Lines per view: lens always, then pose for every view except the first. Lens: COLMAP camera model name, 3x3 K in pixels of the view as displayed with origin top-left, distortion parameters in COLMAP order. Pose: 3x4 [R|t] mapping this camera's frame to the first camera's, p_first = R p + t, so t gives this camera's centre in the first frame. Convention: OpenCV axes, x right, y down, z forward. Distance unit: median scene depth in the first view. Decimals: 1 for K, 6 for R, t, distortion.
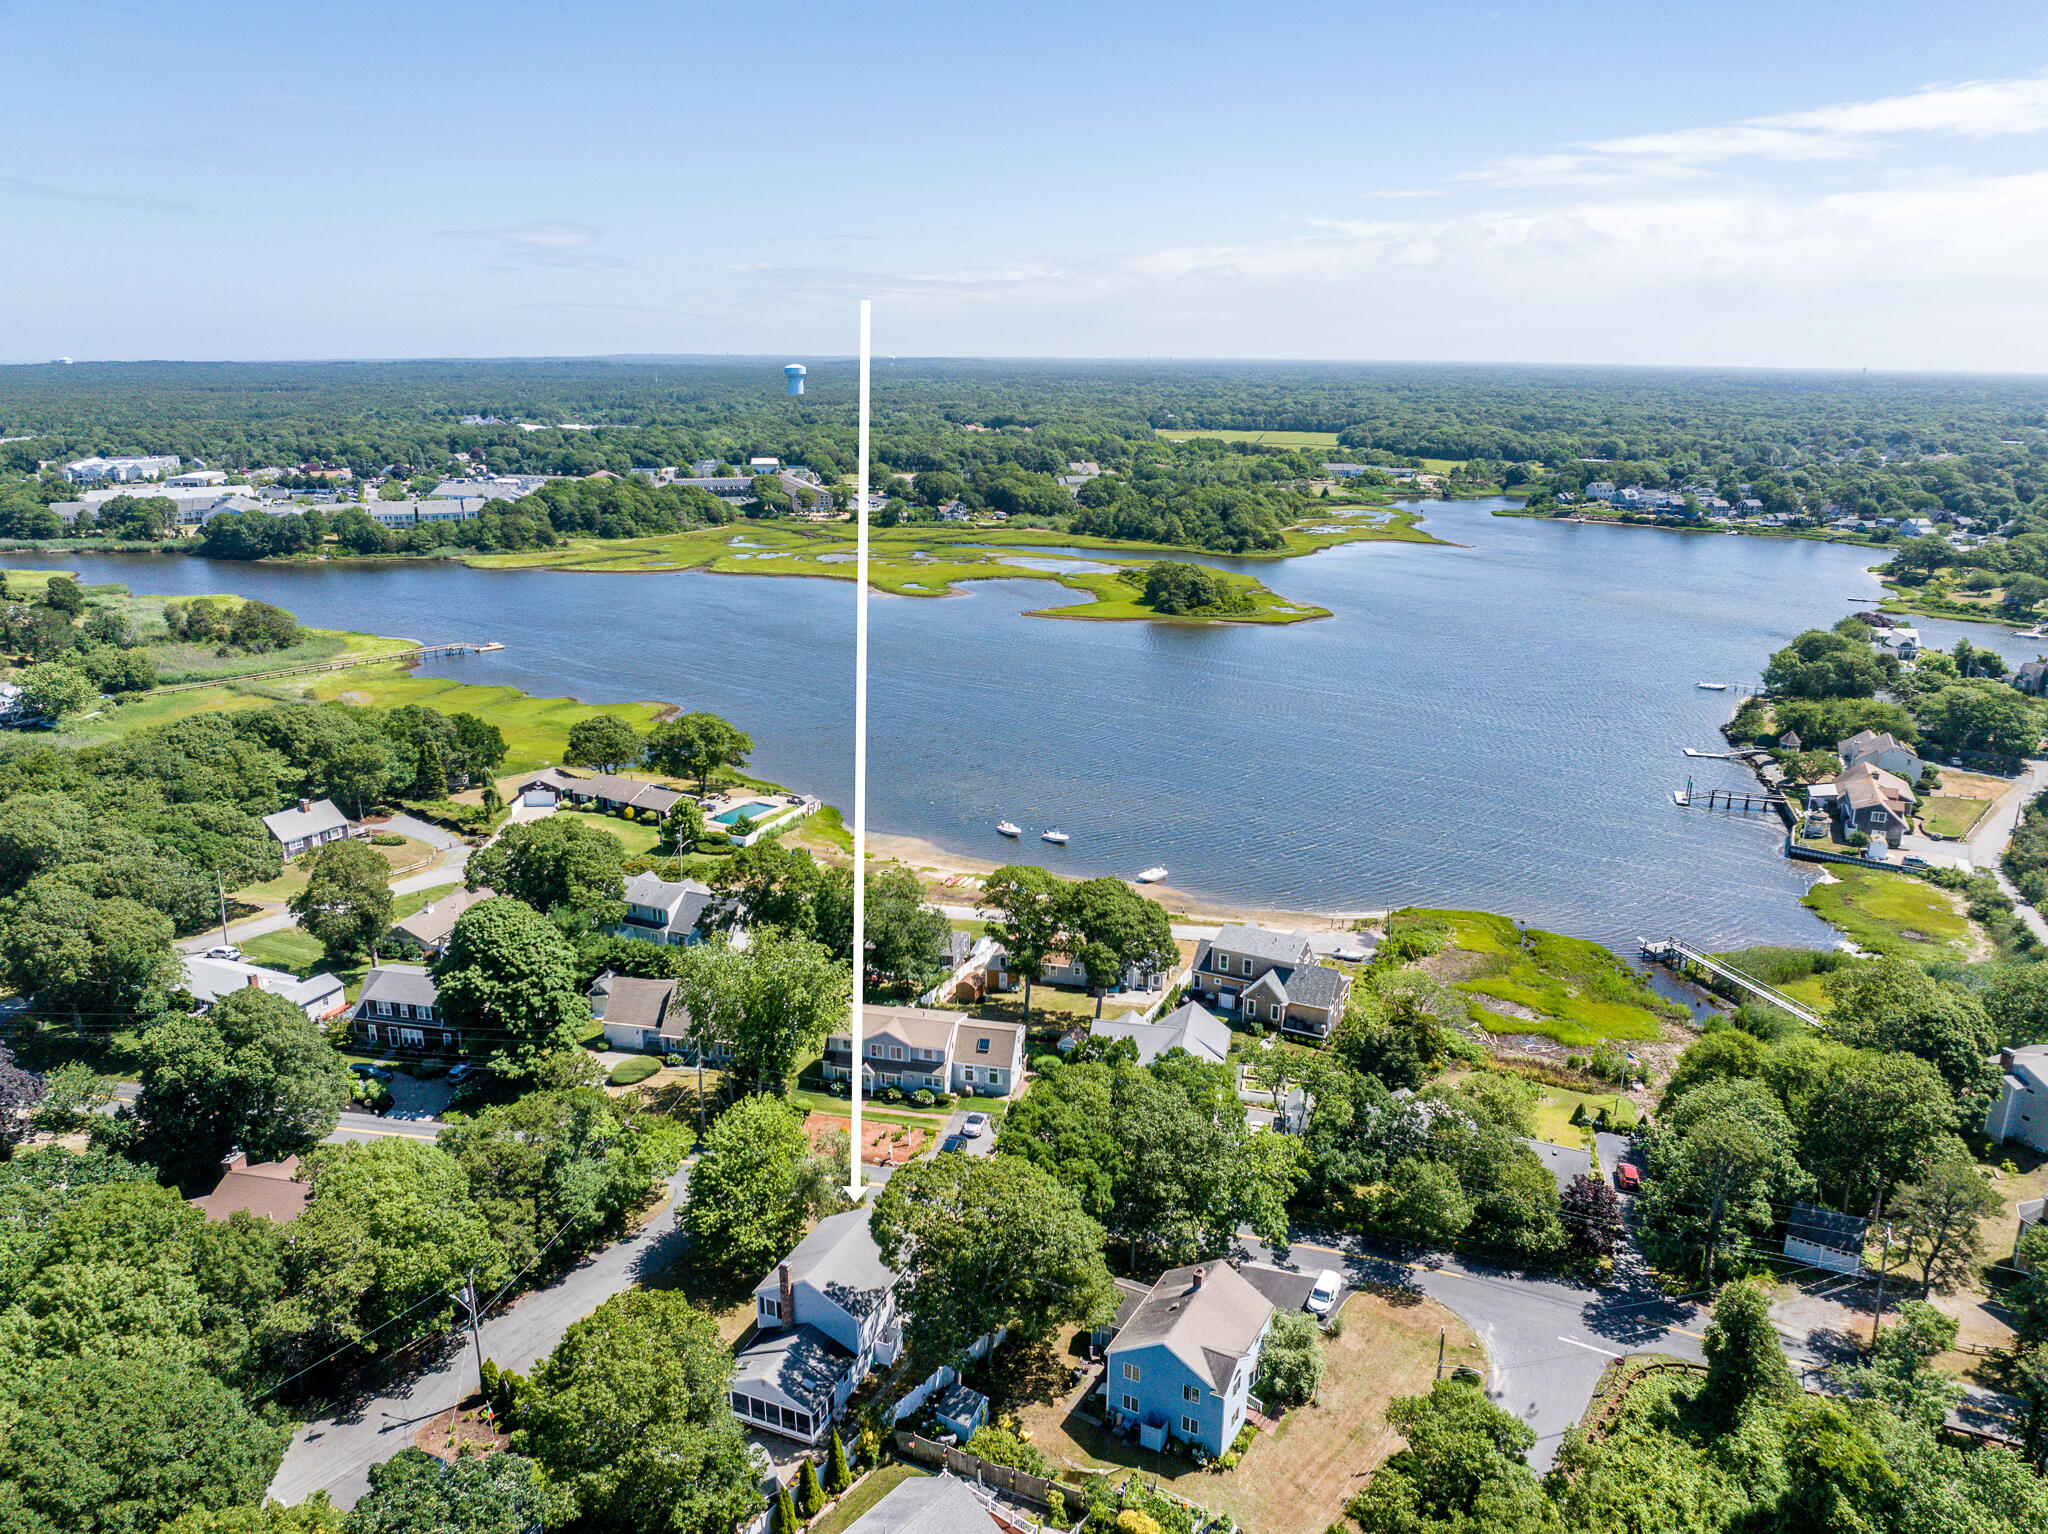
lens RADIAL K [[1411.2, 0, 1024.0], [0, 1411.2, 767.0], [0, 0, 1]] dist [-0.037084, -0.001994]
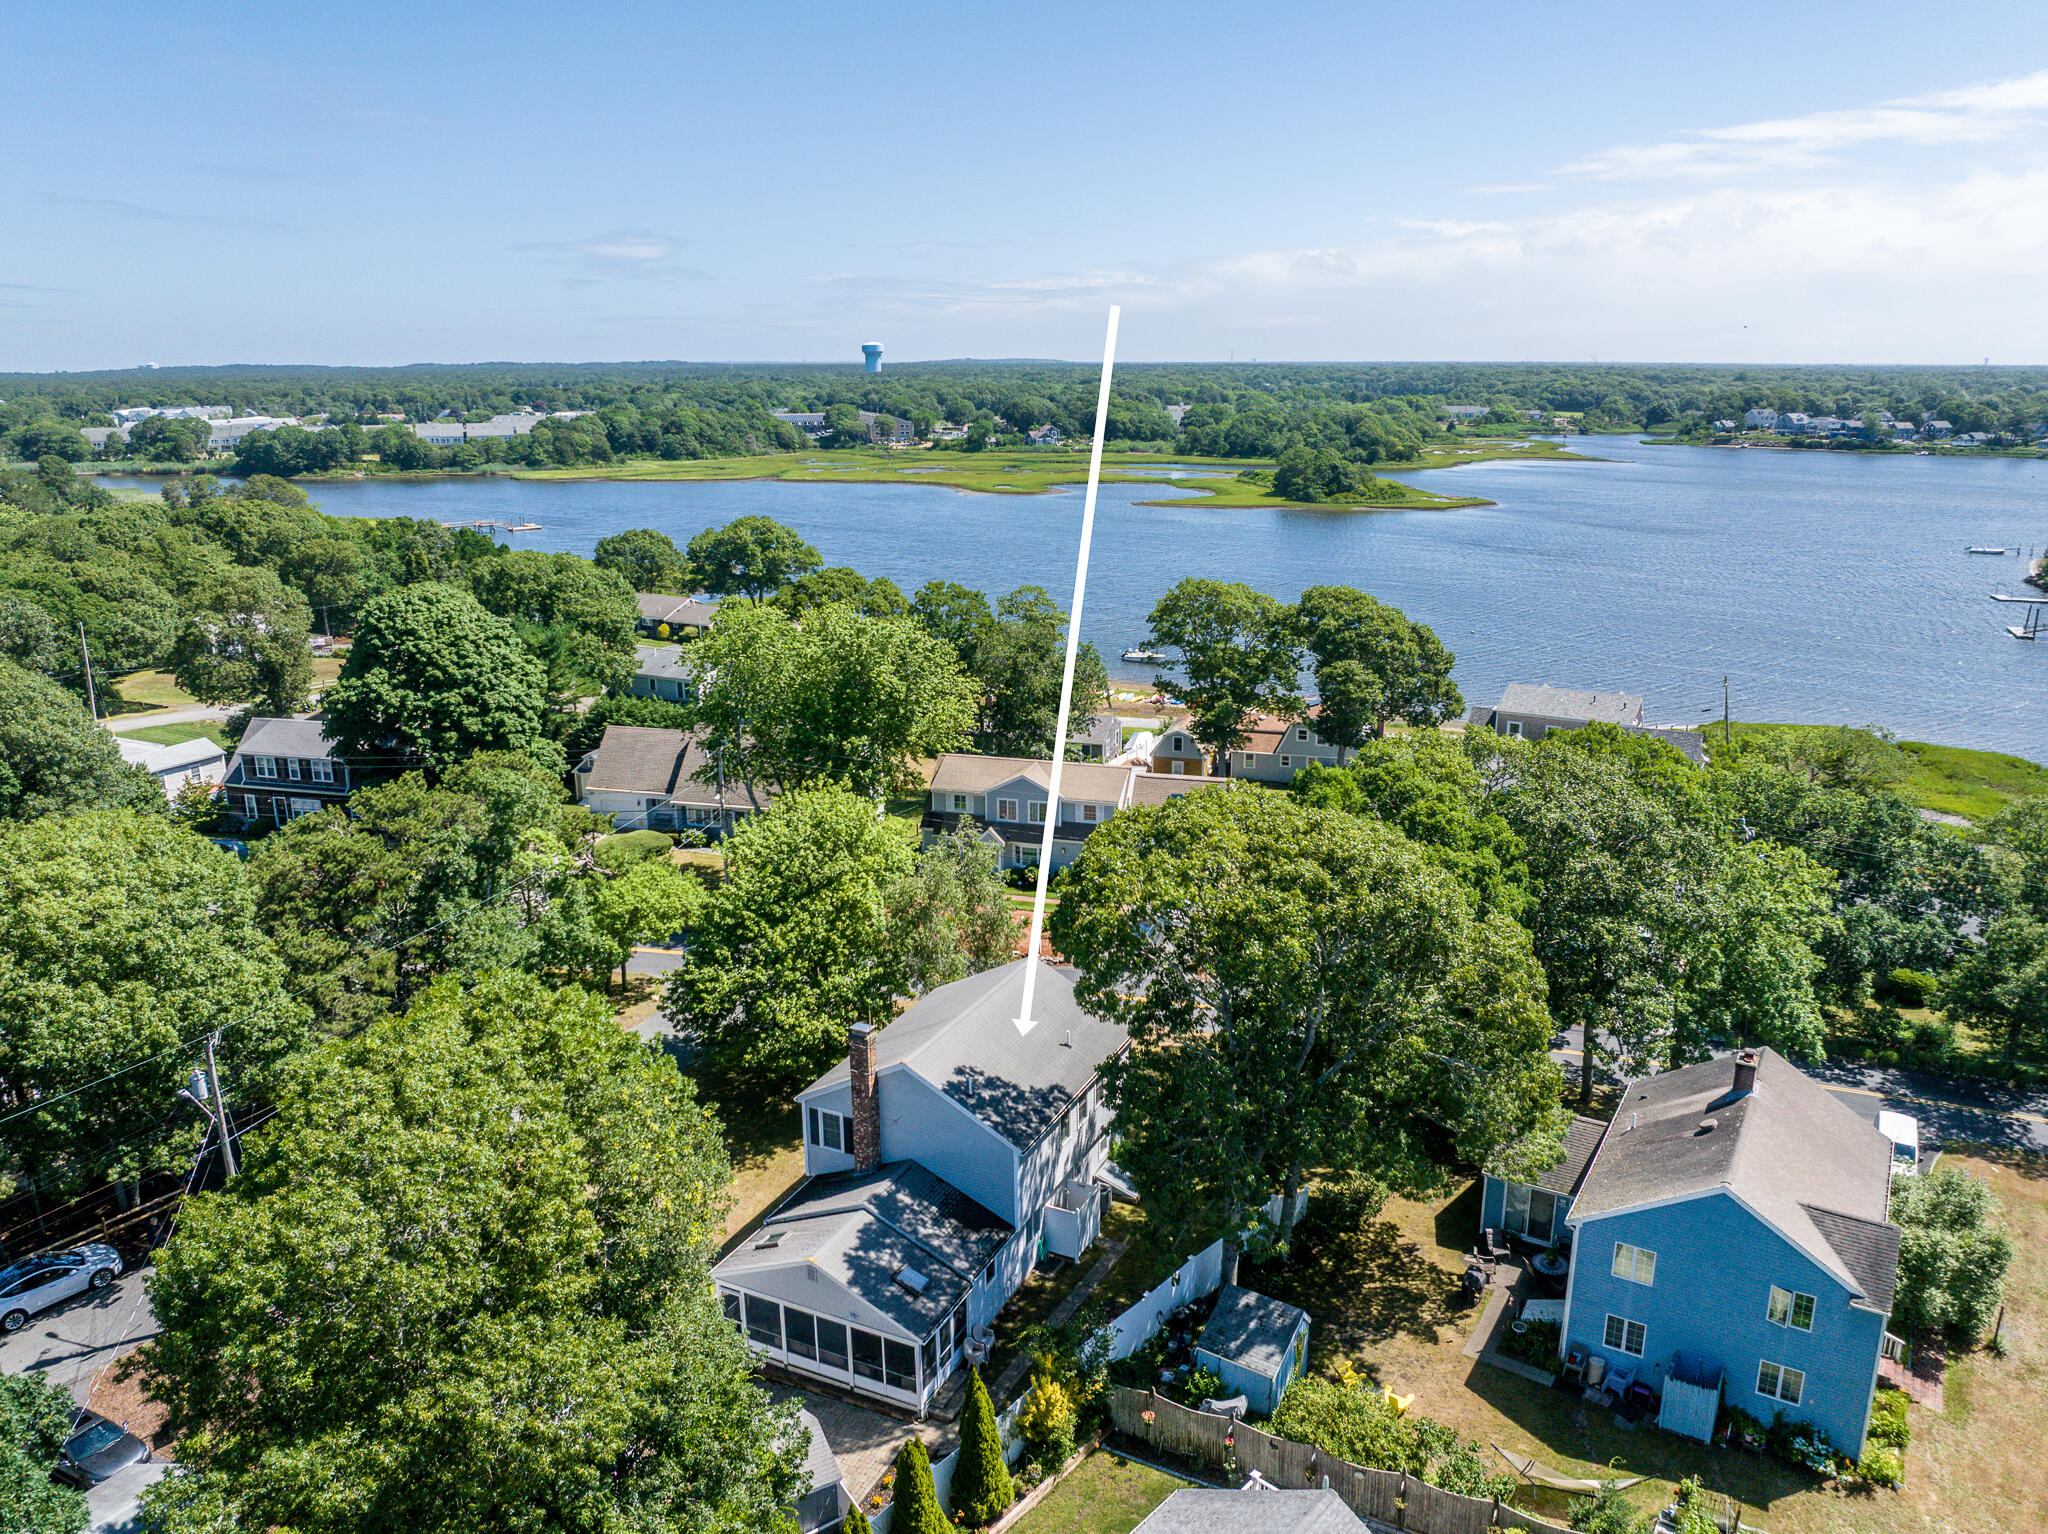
lens RADIAL K [[1430.7, 0, 1024.0], [0, 1430.7, 767.0], [0, 0, 1]] dist [-0.035065, -0.001777]
pose [[0.998503, 0.000909, -0.054681, -0.083176], [-0.001414, 0.999957, -0.009201, 0.250862], [0.054670, 0.009265, 0.998461, 0.485731]]
